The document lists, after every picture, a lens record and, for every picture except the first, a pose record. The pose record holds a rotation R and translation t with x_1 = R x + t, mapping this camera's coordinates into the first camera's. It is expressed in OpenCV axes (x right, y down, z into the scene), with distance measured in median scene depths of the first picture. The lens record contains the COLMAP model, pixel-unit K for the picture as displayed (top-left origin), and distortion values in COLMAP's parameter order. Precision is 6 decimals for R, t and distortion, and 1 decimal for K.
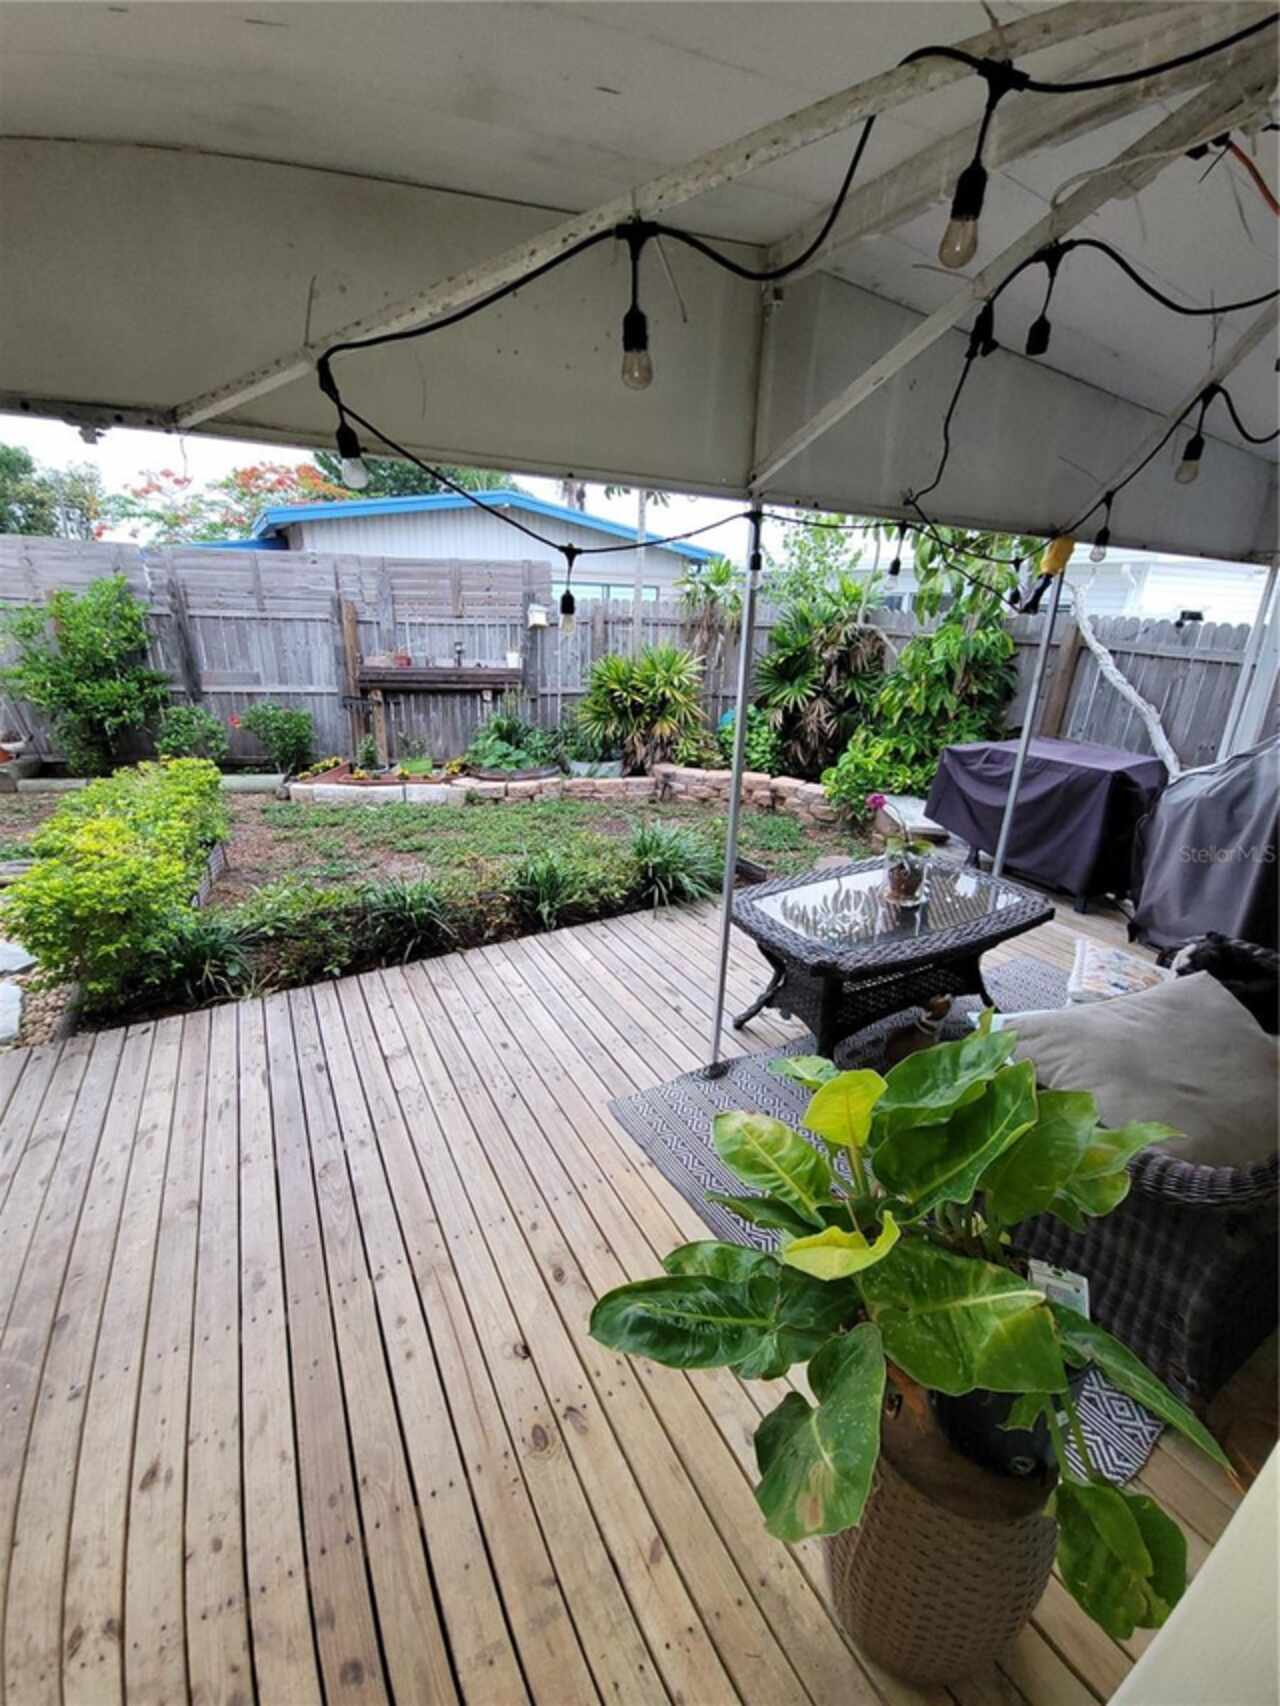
lens RADIAL K [[692.9, 0, 638.4], [0, 692.9, 846.0], [0, 0, 1]] dist [0.003030, -0.000909]
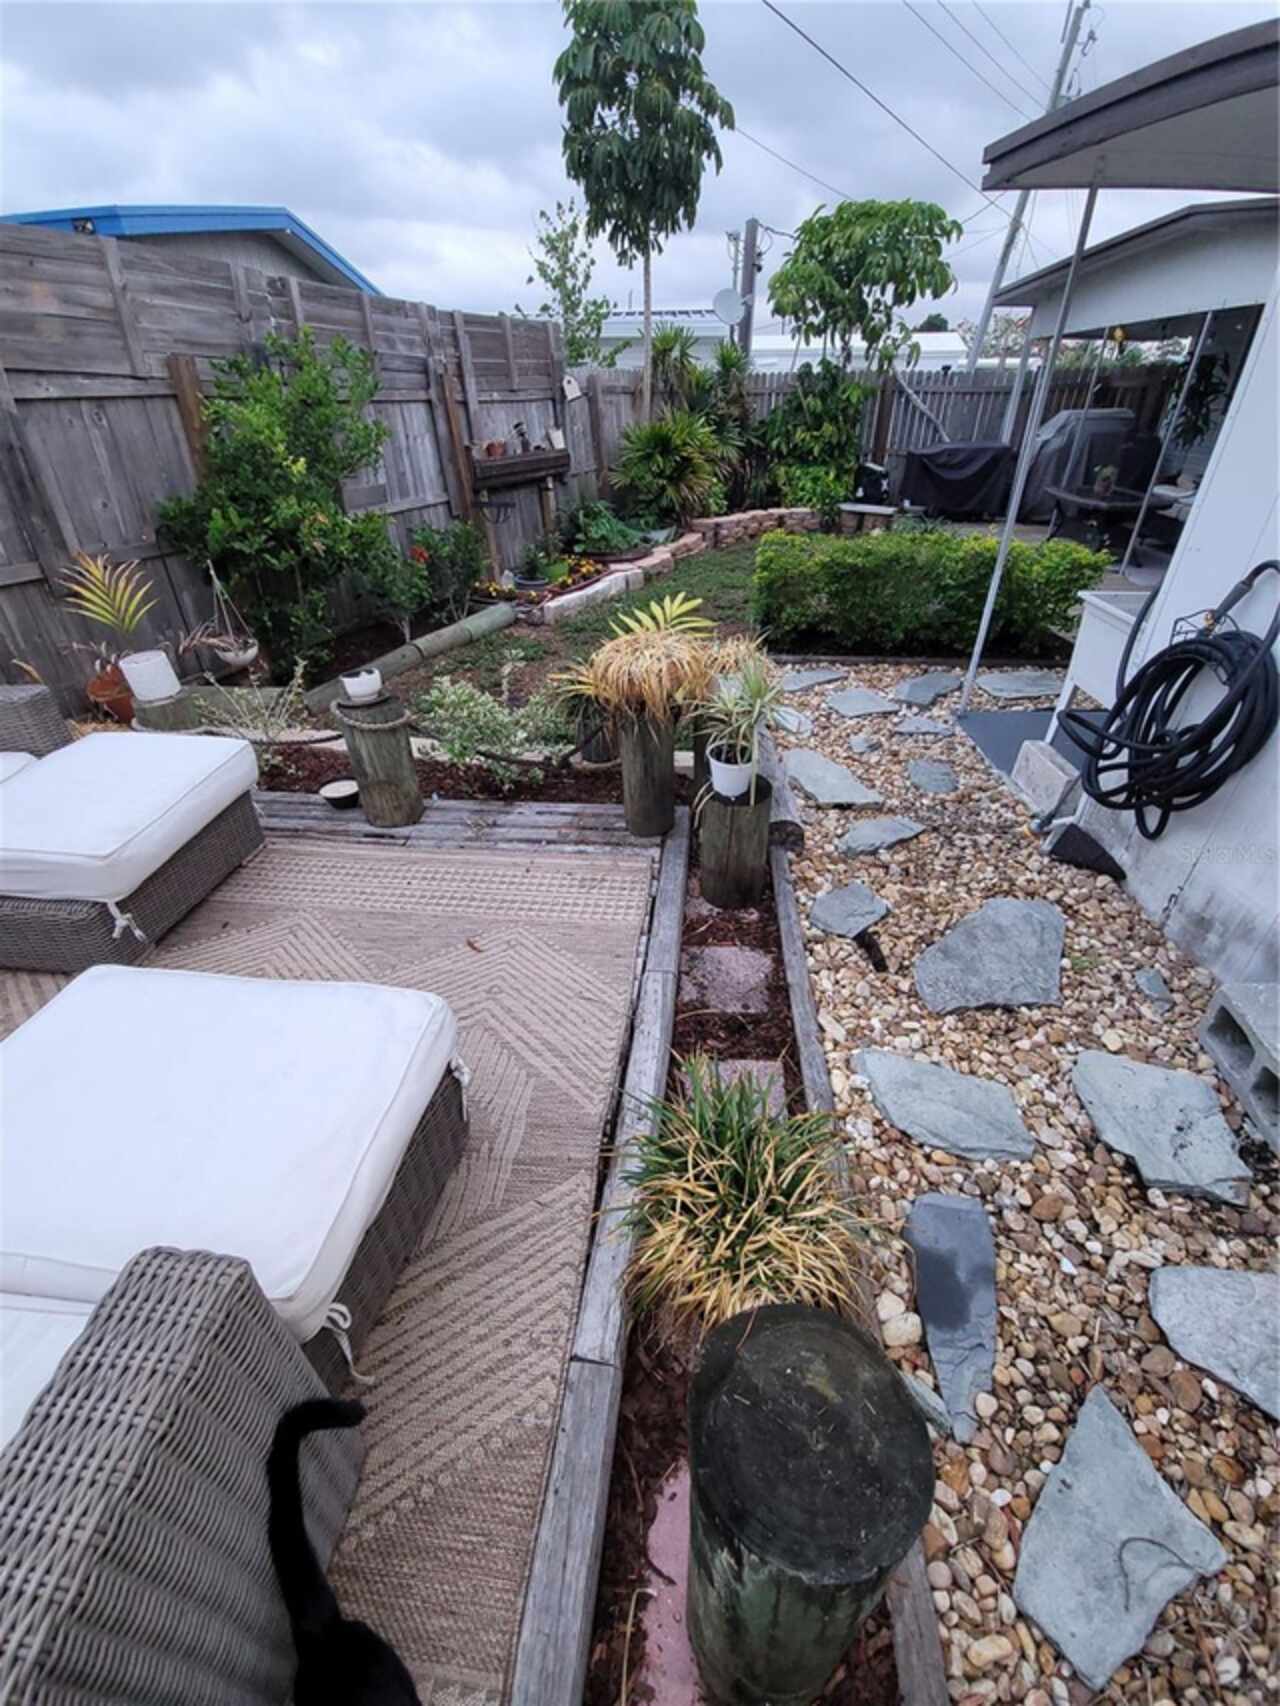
lens RADIAL K [[692.9, 0, 638.4], [0, 692.9, 846.0], [0, 0, 1]] dist [0.003030, -0.000909]
pose [[0.529959, -0.490011, 0.692122, -1.246425], [0.304814, 0.871683, 0.383740, -0.126190], [-0.791348, 0.007602, 0.611319, 0.366628]]
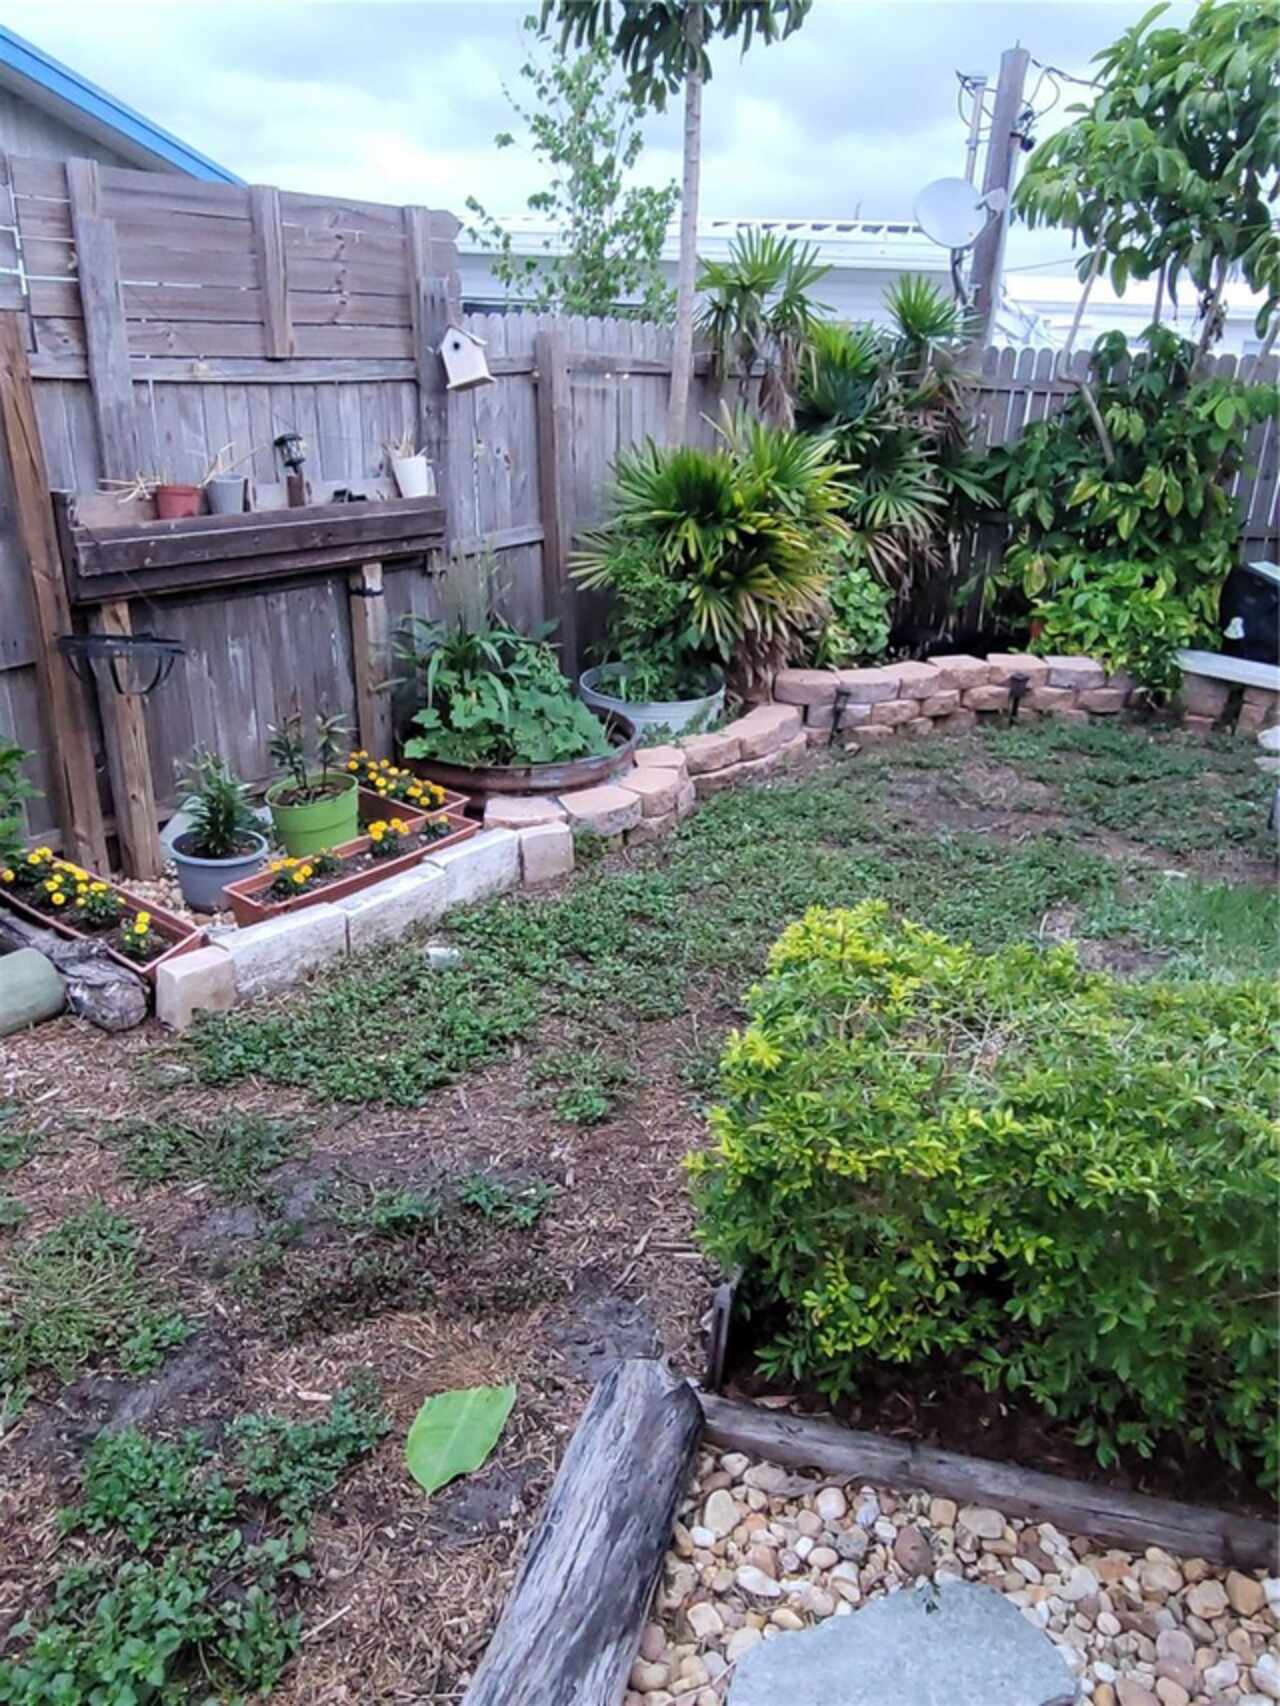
lens RADIAL K [[1300.9, 0, 635.9], [0, 1300.9, 845.5], [0, 0, 1]] dist [-0.004391, -0.005641]
pose [[0.664778, -0.267005, 0.697696, -0.751853], [0.227071, 0.961977, 0.151787, -0.177966], [-0.711695, 0.057522, 0.700130, 0.494278]]
